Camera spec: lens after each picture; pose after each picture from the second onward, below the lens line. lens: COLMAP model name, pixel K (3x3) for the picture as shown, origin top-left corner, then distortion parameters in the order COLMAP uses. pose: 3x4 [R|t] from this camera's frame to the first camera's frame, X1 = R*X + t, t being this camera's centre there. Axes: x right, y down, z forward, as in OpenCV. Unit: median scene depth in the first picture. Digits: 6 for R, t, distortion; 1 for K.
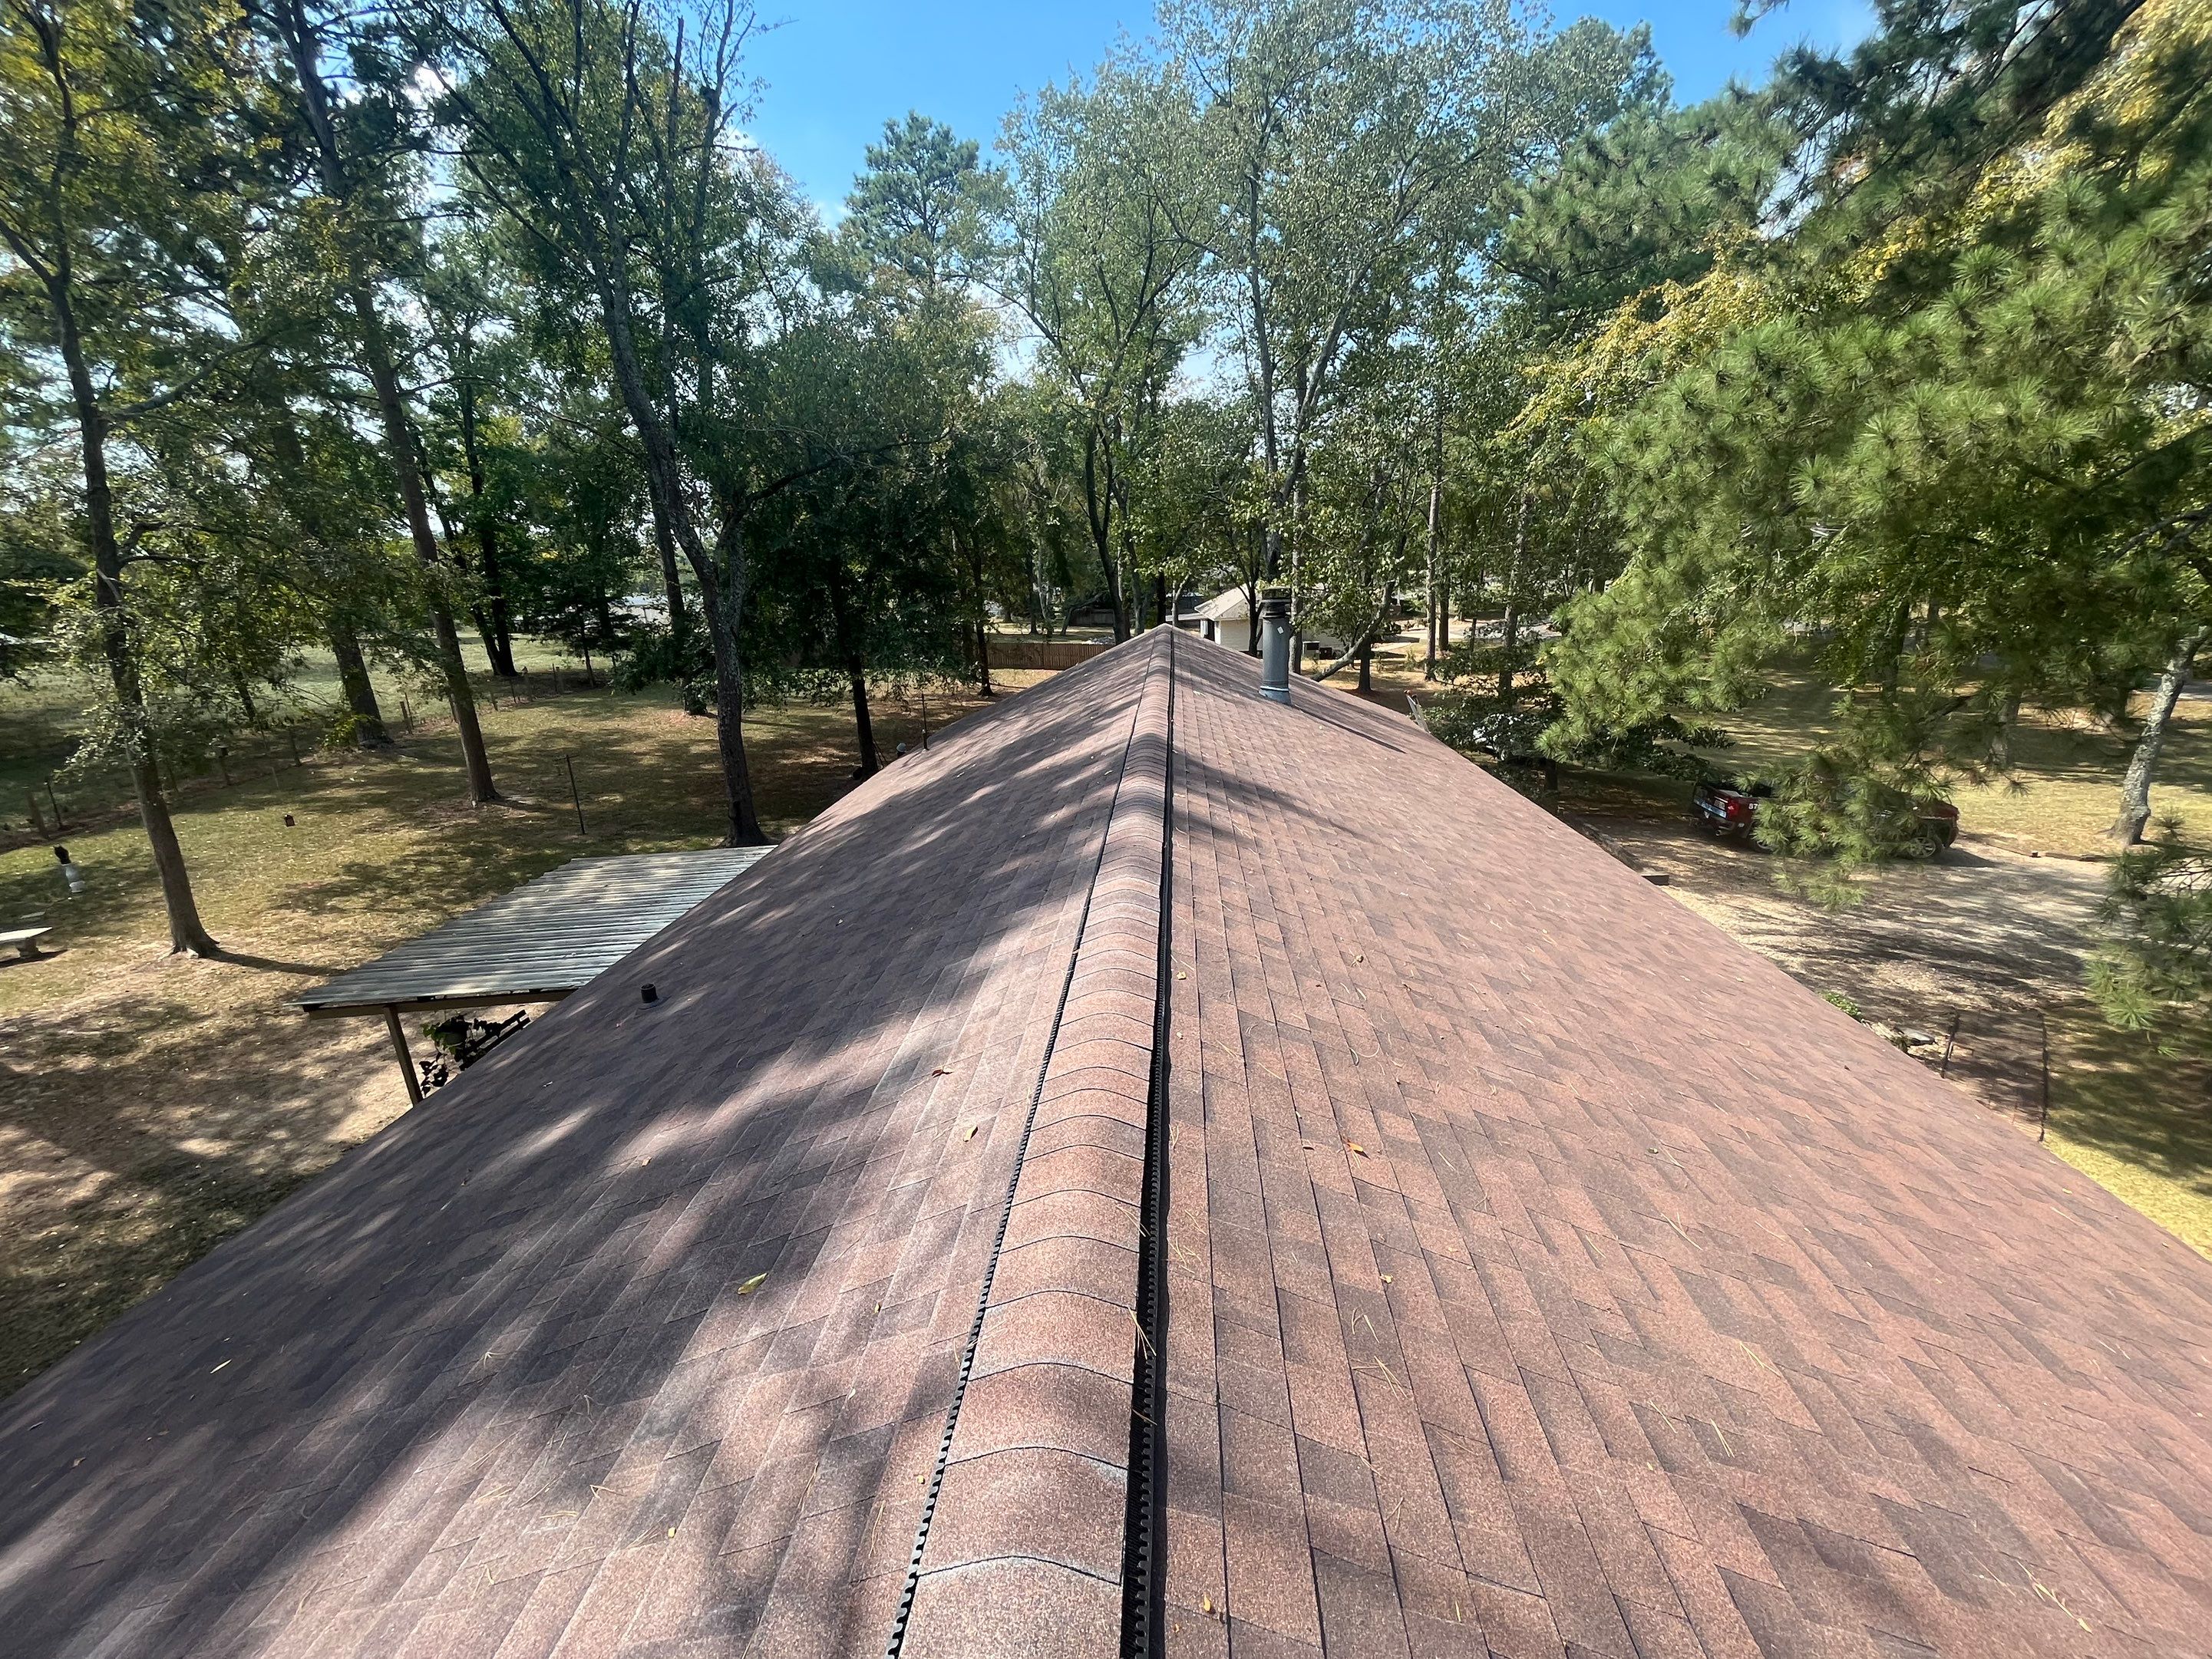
lens RADIAL K [[897.4, 0, 1115.1], [0, 897.4, 826.6], [0, 0, 1]] dist [-0.001769, -0.000289]
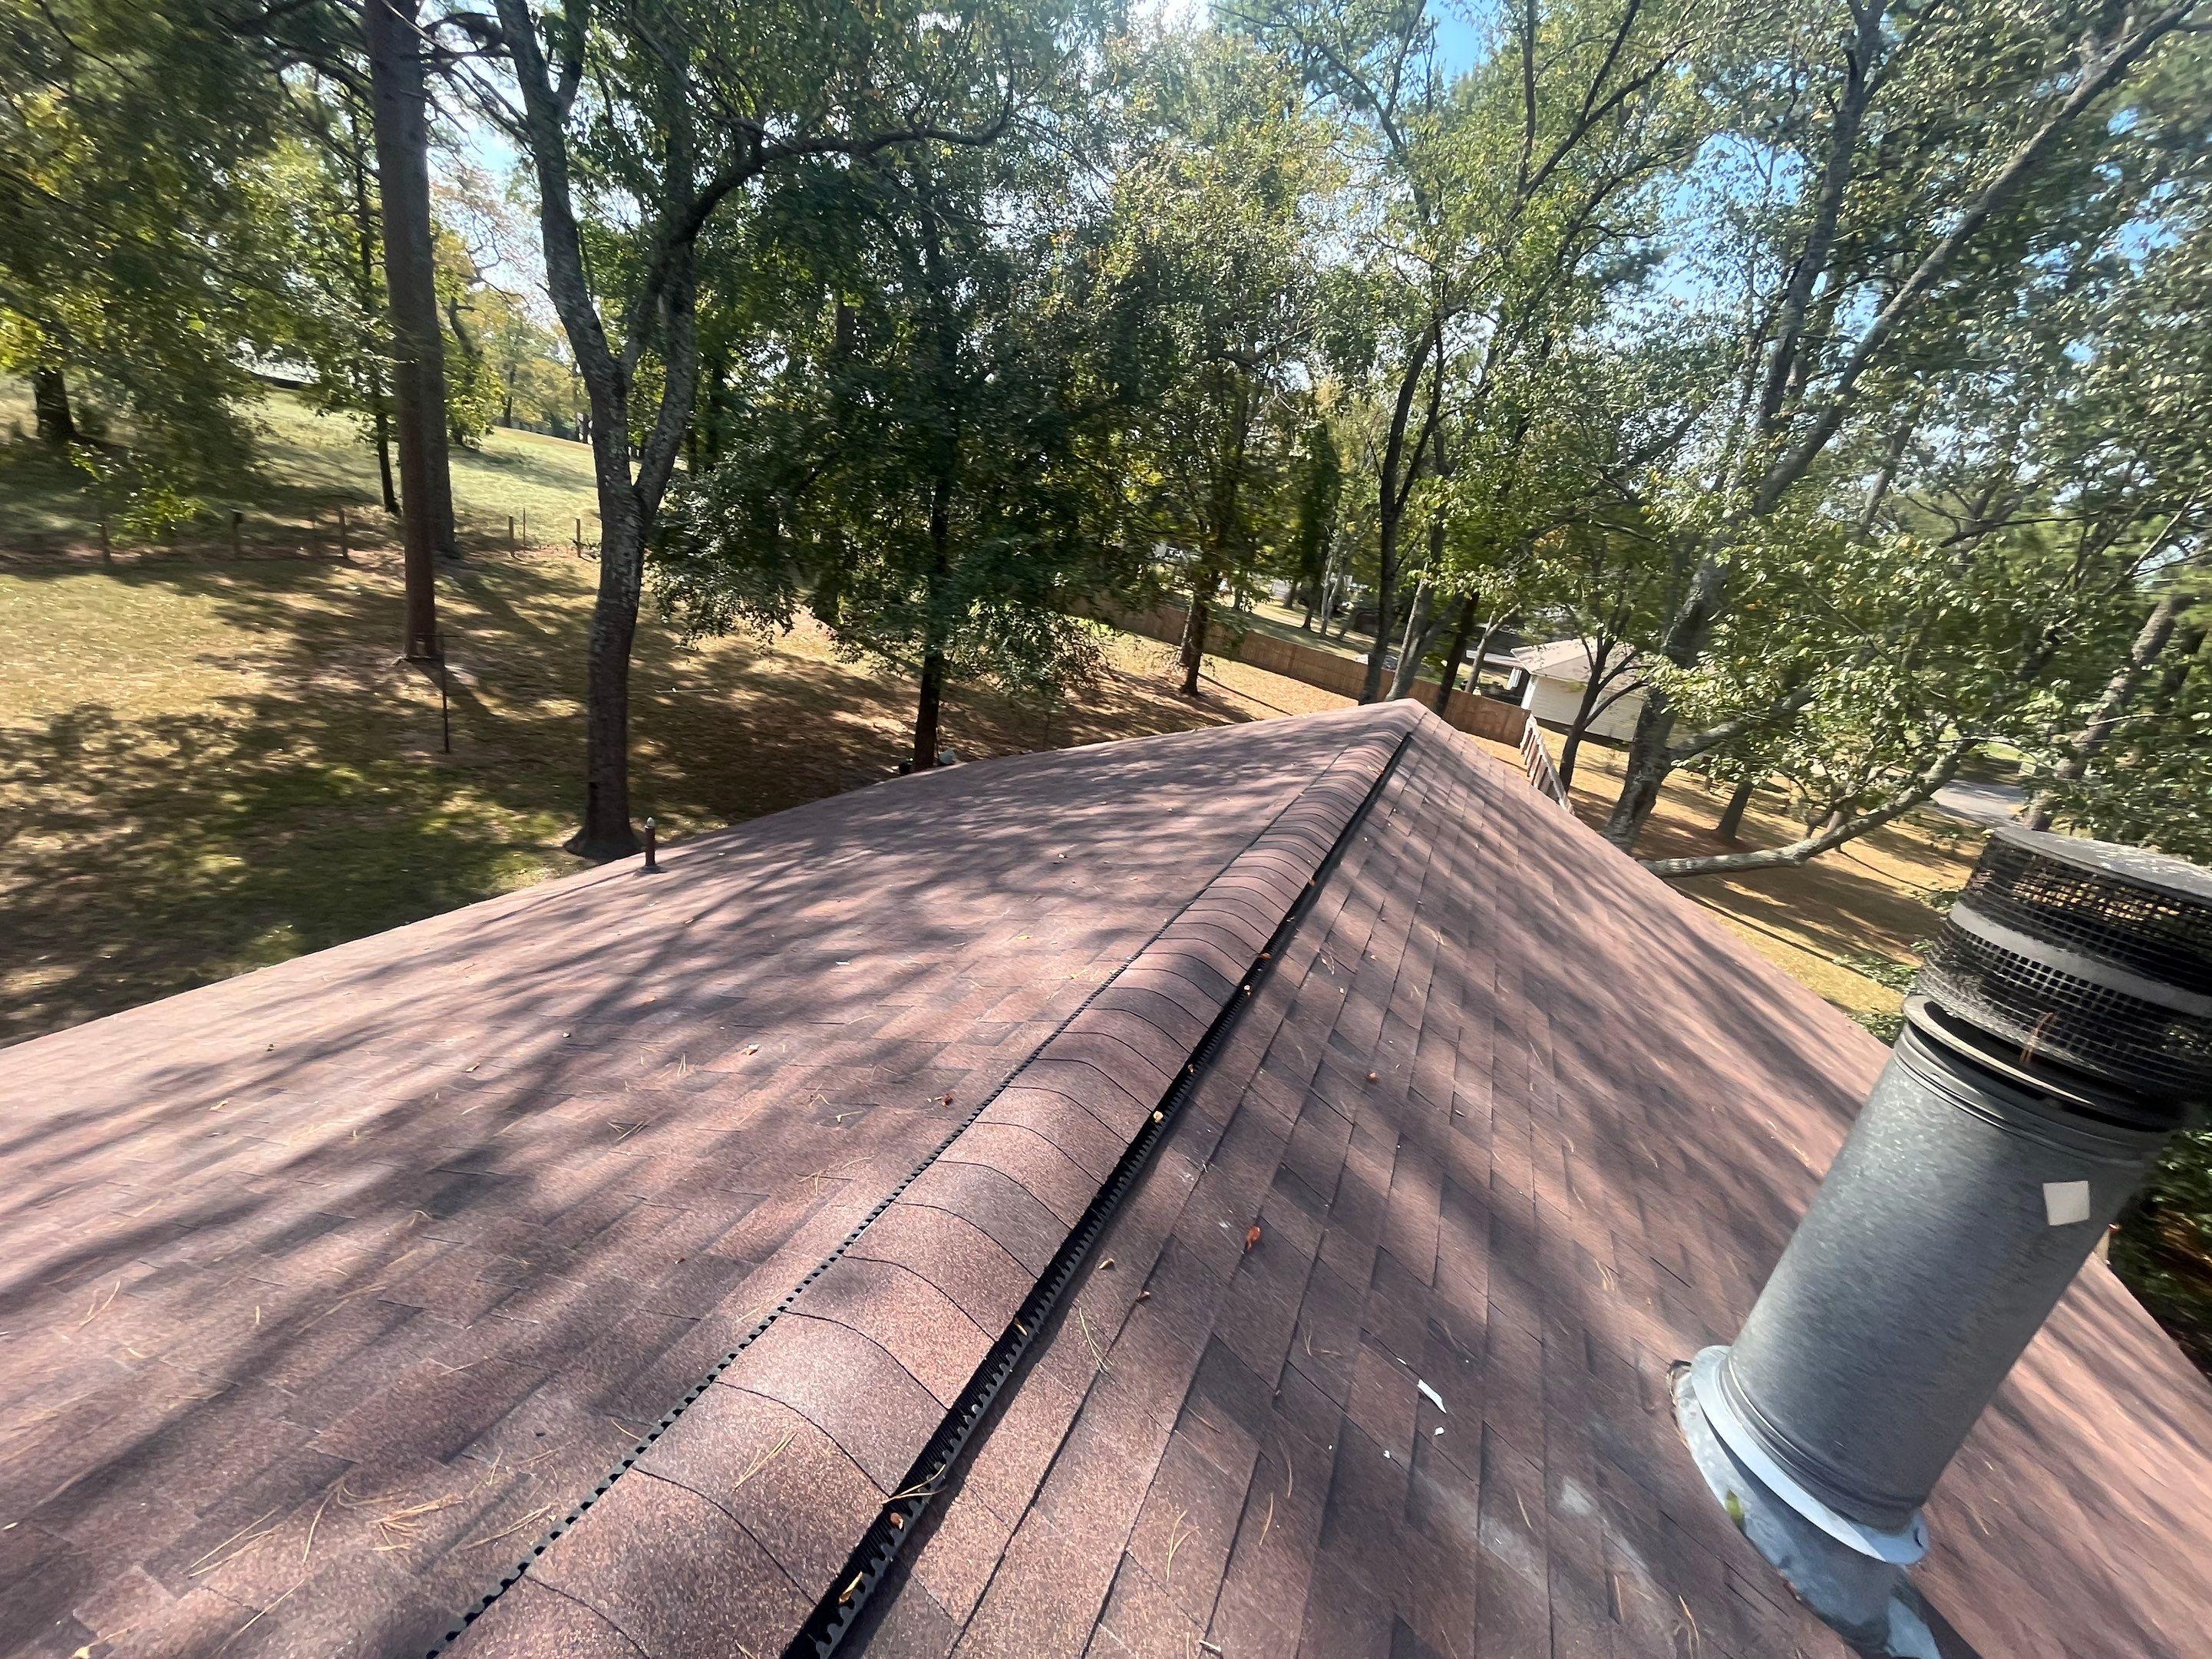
lens RADIAL K [[897.4, 0, 1122.8], [0, 897.4, 828.4], [0, 0, 1]] dist [-0.001769, -0.000289]
pose [[0.916836, 0.315064, -0.245249, 0.054602], [-0.308787, 0.948929, 0.064693, -0.120331], [0.253106, 0.016417, 0.967299, 0.457914]]
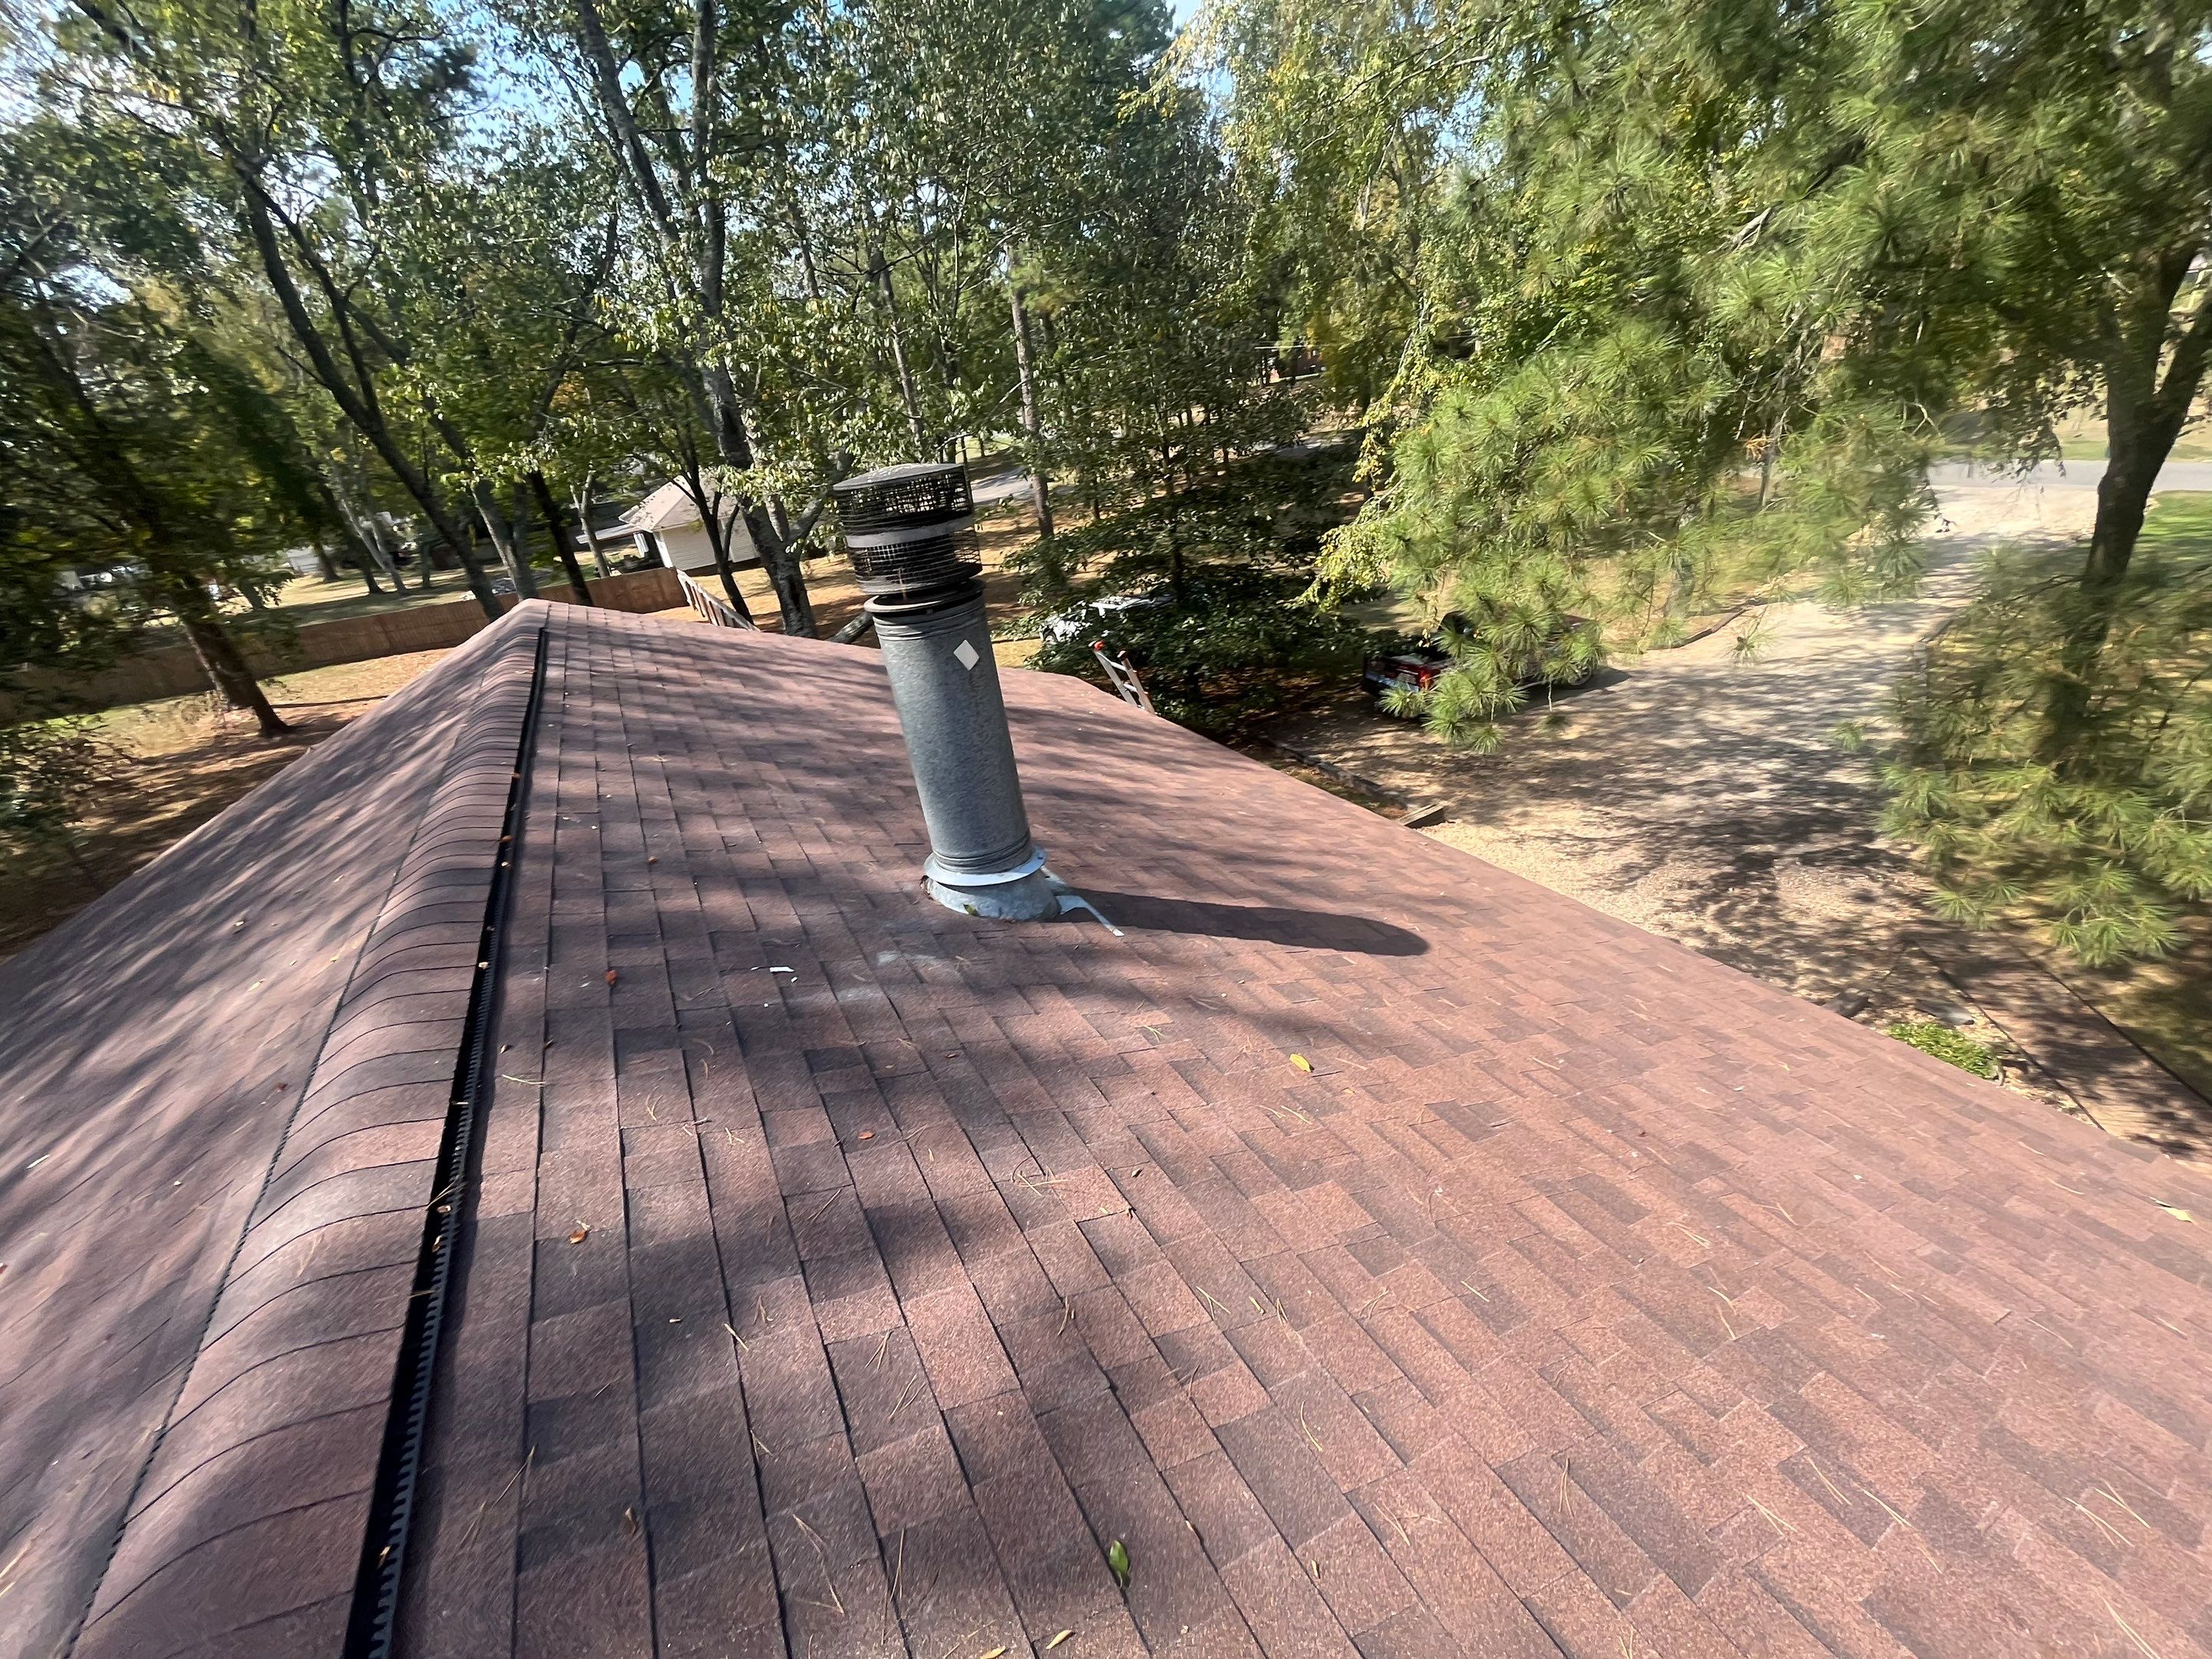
lens RADIAL K [[897.4, 0, 1102.7], [0, 897.4, 824.2], [0, 0, 1]] dist [-0.001769, -0.000289]
pose [[0.843545, -0.303931, 0.442784, 0.060346], [0.247852, 0.951723, 0.181090, -0.112328], [-0.476447, -0.043012, 0.878151, 0.435261]]
